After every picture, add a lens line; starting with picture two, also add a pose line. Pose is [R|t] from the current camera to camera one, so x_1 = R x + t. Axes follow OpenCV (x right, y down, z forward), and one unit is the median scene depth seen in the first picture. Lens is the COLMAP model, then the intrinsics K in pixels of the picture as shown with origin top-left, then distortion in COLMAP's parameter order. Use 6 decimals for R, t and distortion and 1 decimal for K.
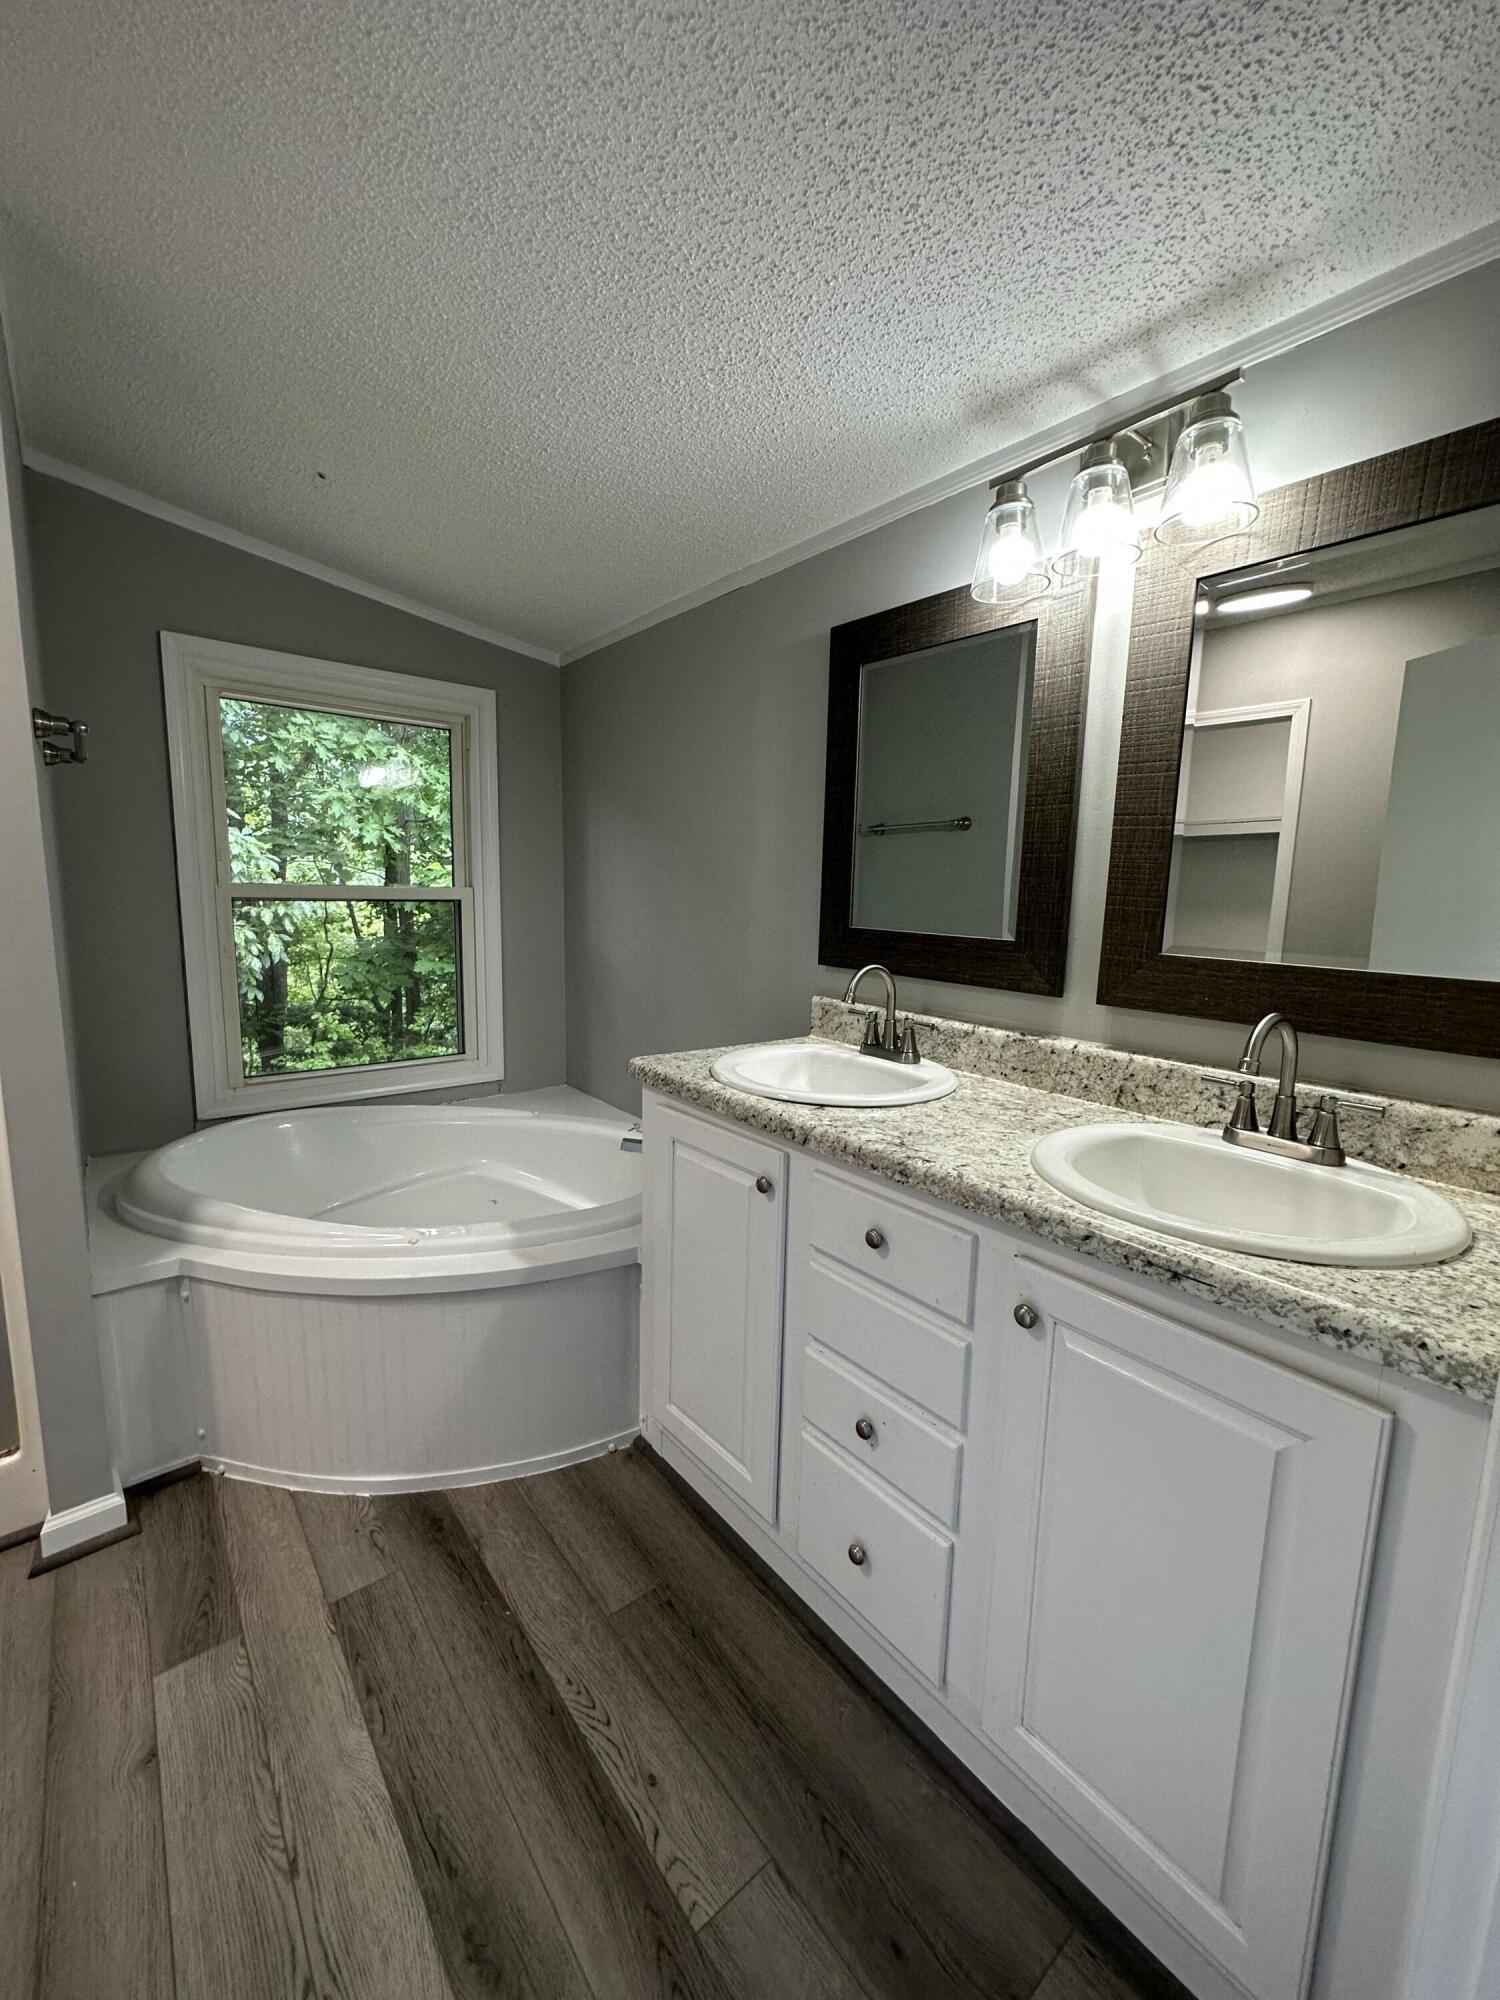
lens RADIAL K [[798.6, 0, 750.2], [0, 798.6, 997.4], [0, 0, 1]] dist [-0.001867, 0.000559]
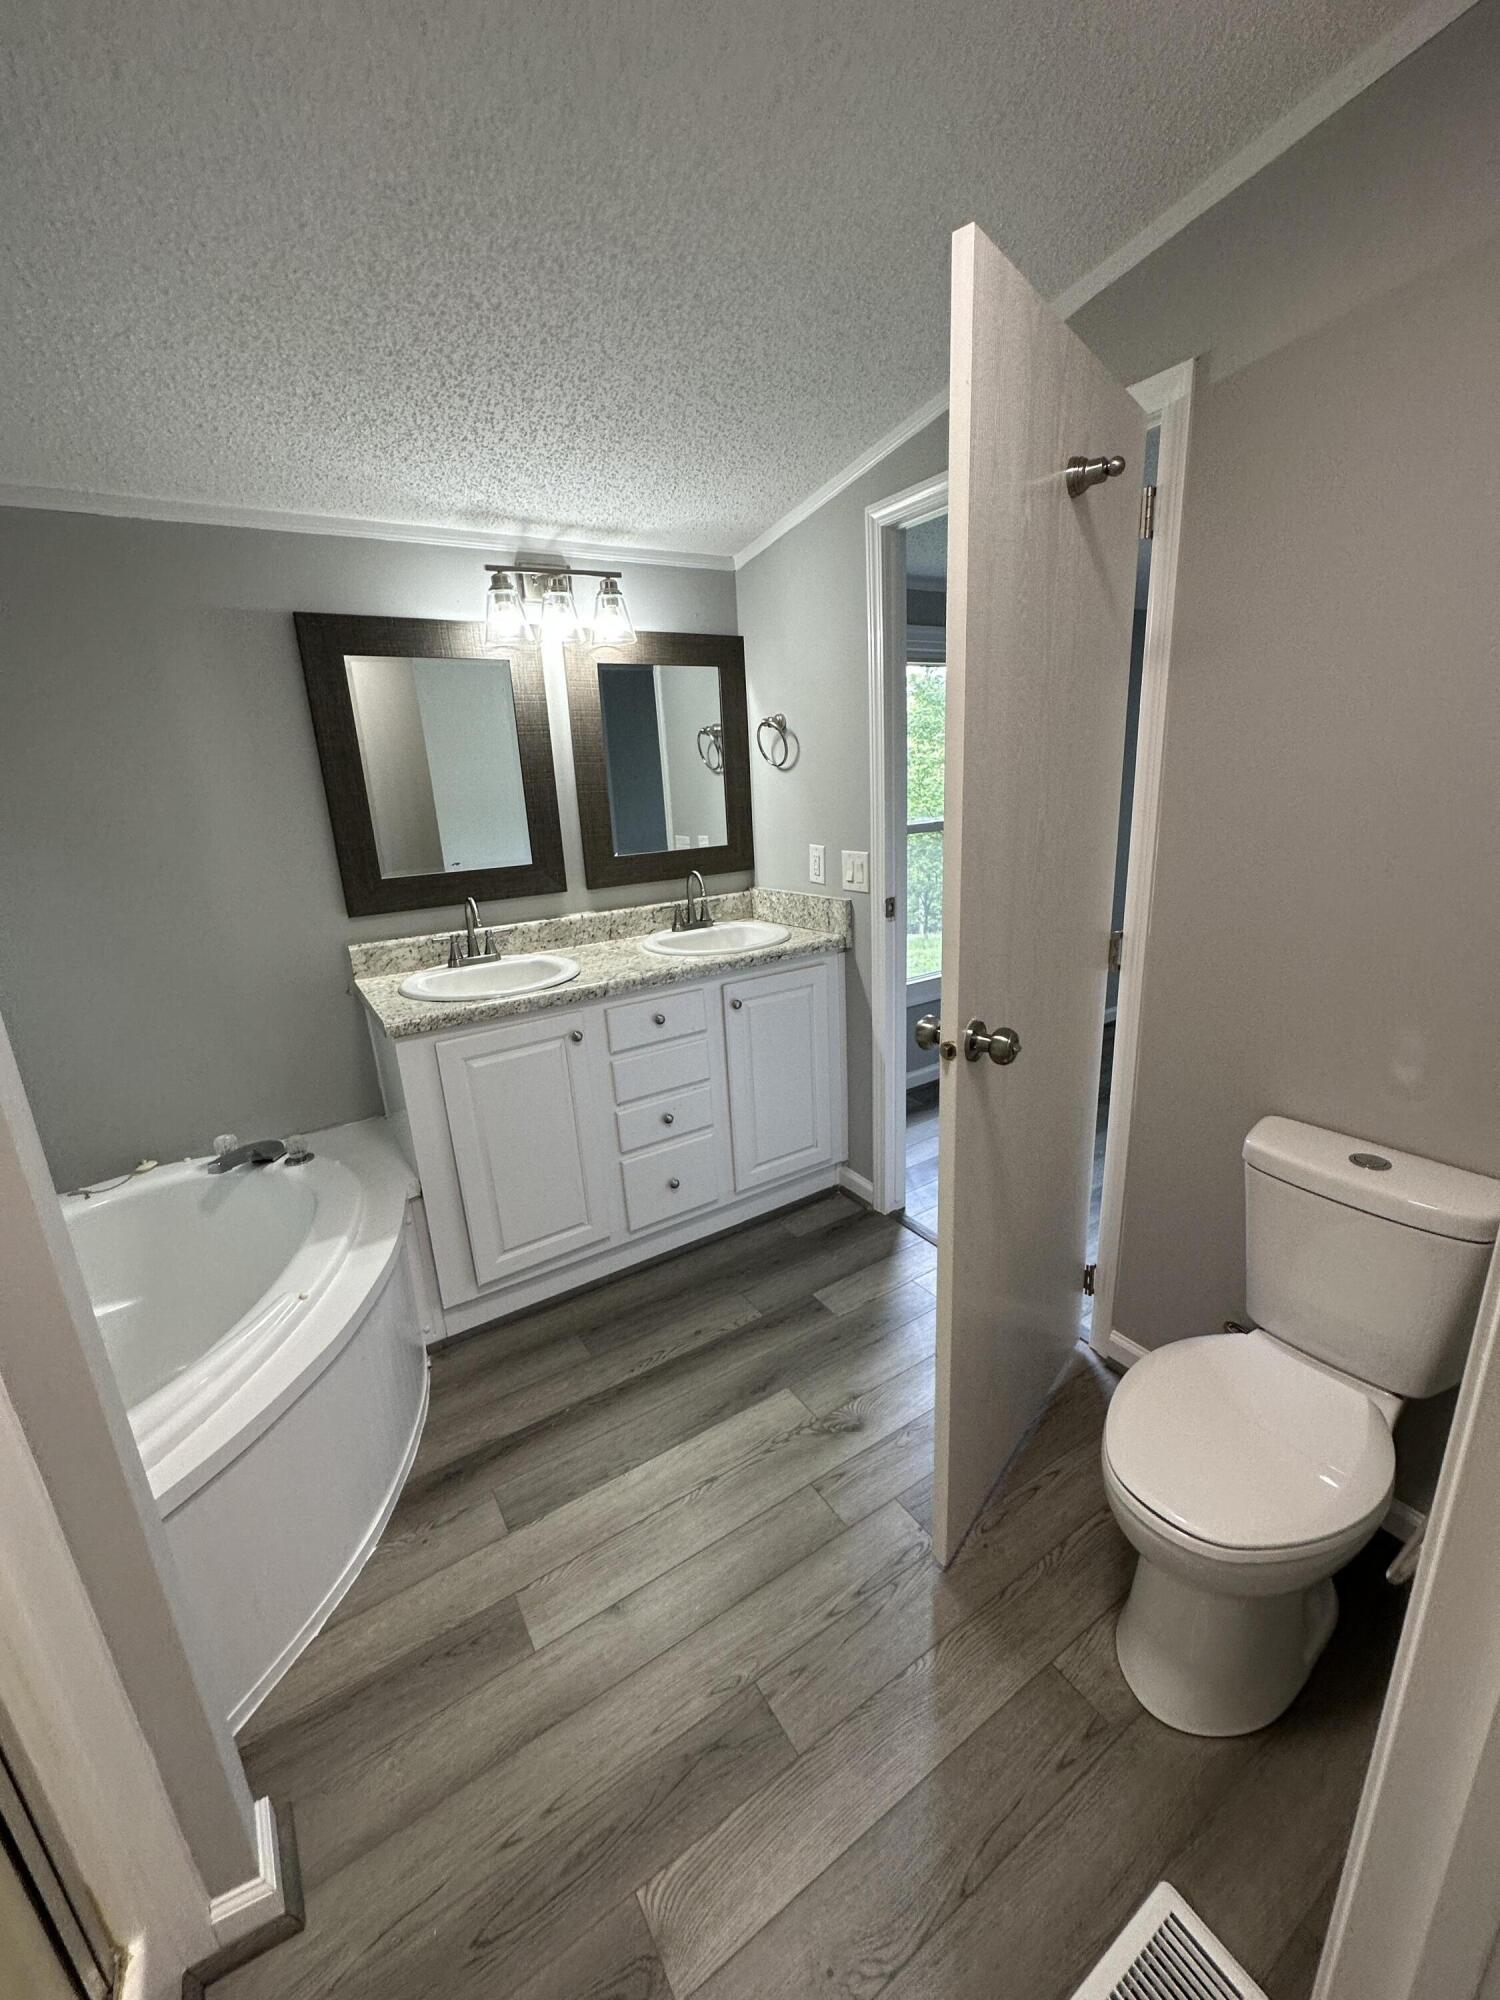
lens RADIAL K [[798.6, 0, 750.2], [0, 798.6, 997.4], [0, 0, 1]] dist [-0.001867, 0.000559]
pose [[0.119115, -0.302021, 0.945830, -1.332021], [0.188858, 0.942113, 0.277050, -0.197332], [-0.974753, 0.145626, 0.169259, 0.372325]]
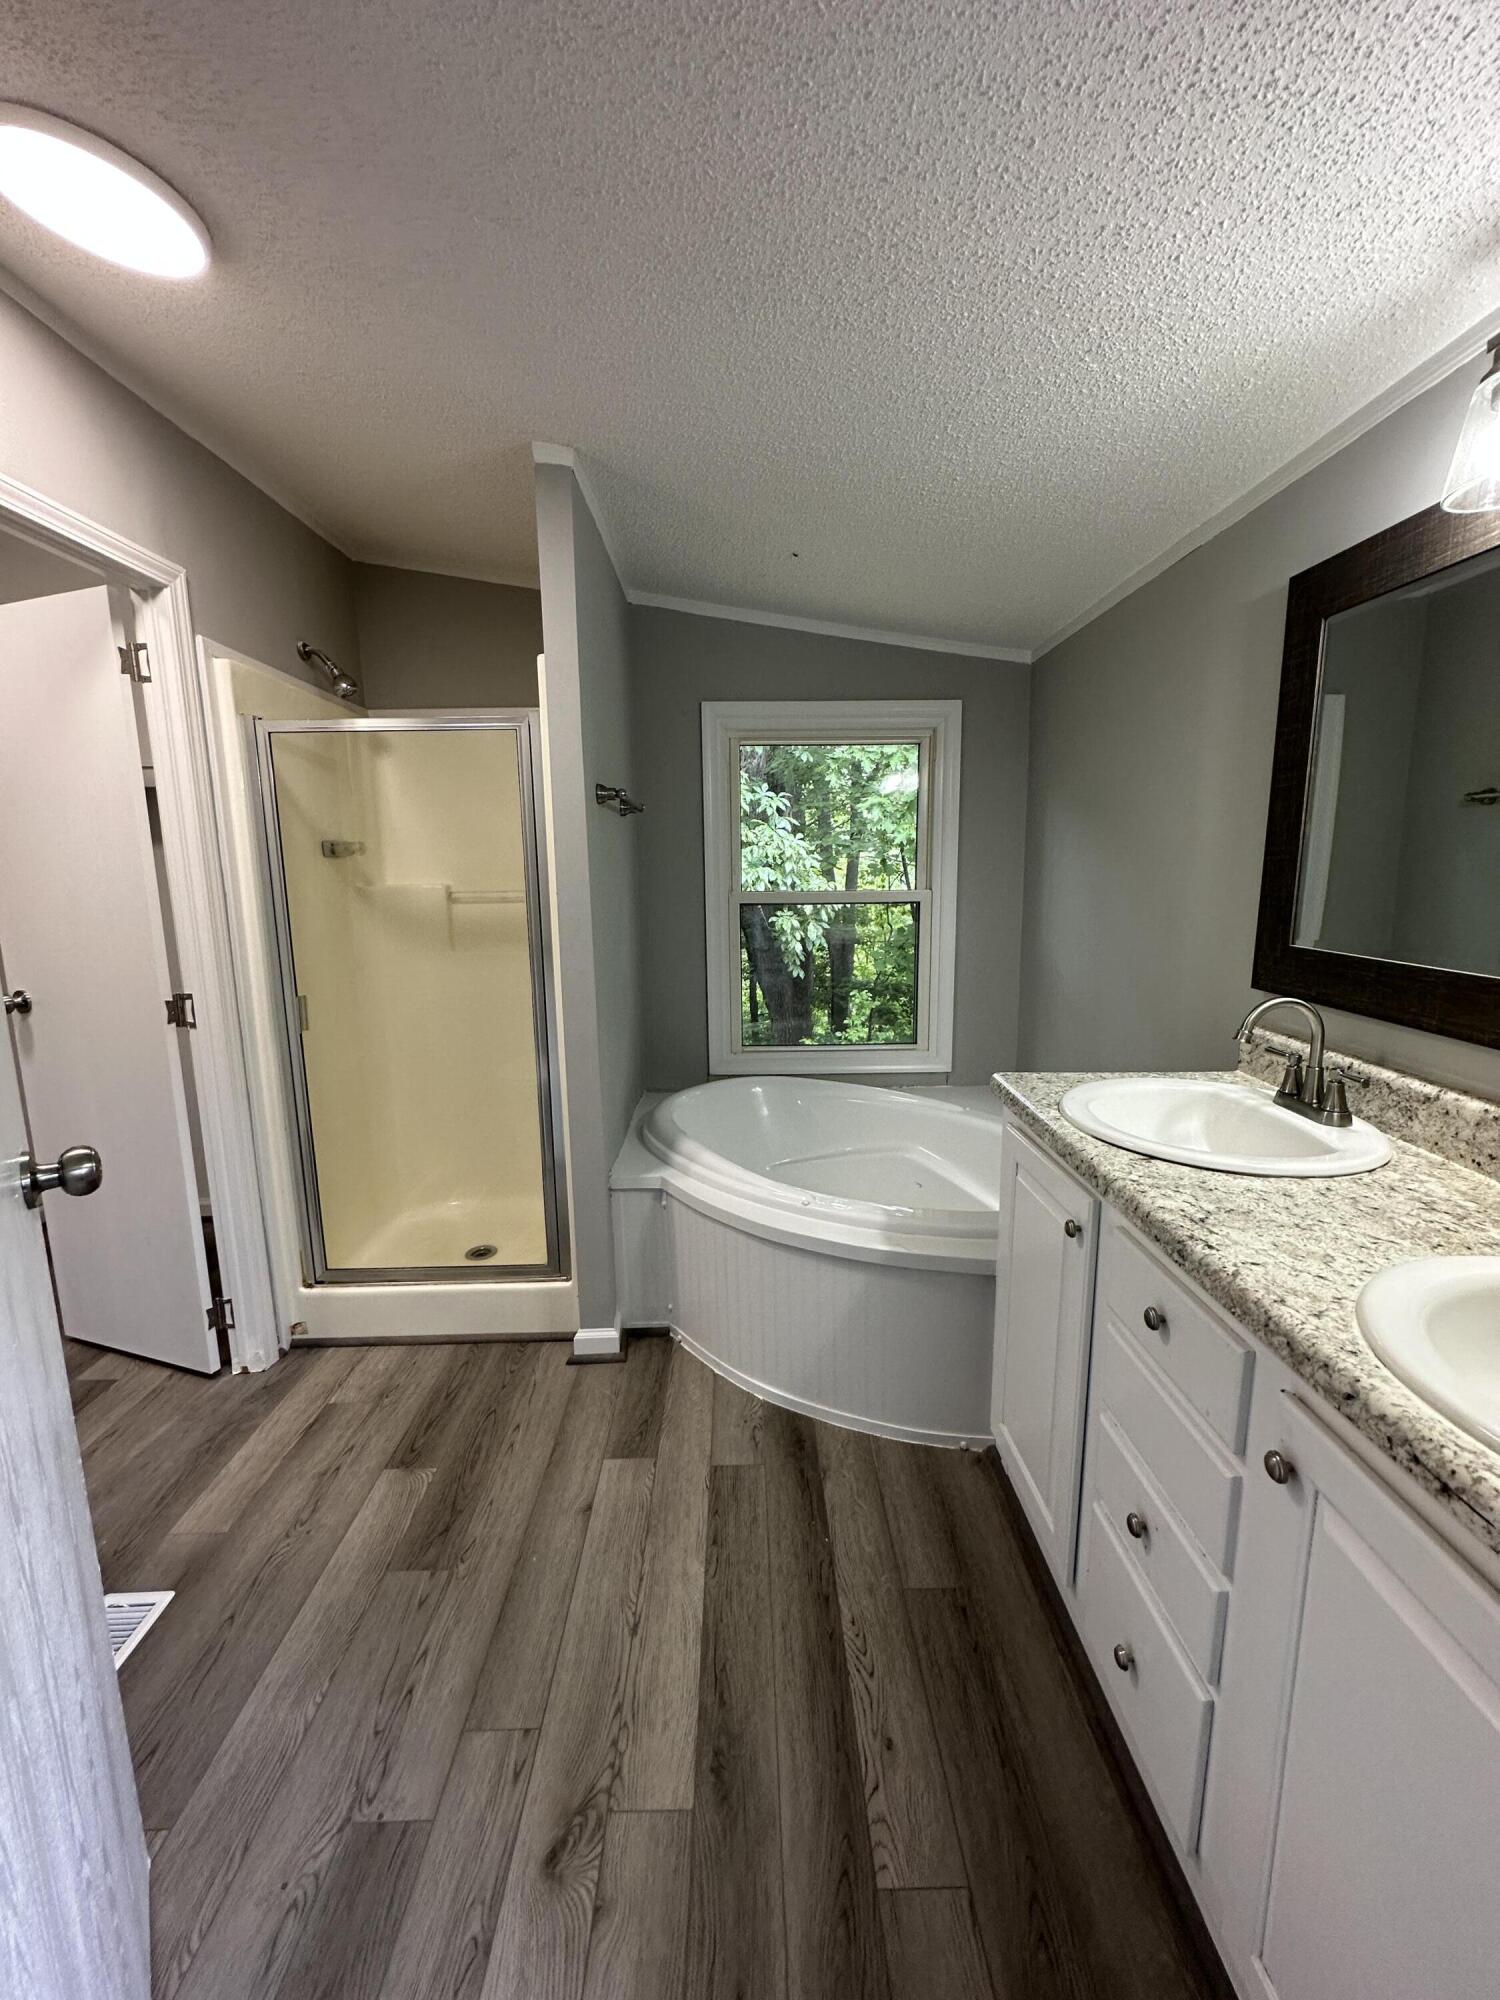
lens RADIAL K [[798.6, 0, 750.2], [0, 798.6, 997.4], [0, 0, 1]] dist [-0.001867, 0.000559]
pose [[0.782119, 0.070055, -0.619178, 0.268852], [-0.055776, 0.997542, 0.042410, -0.052464], [0.620628, 0.001366, 0.784104, 0.027341]]
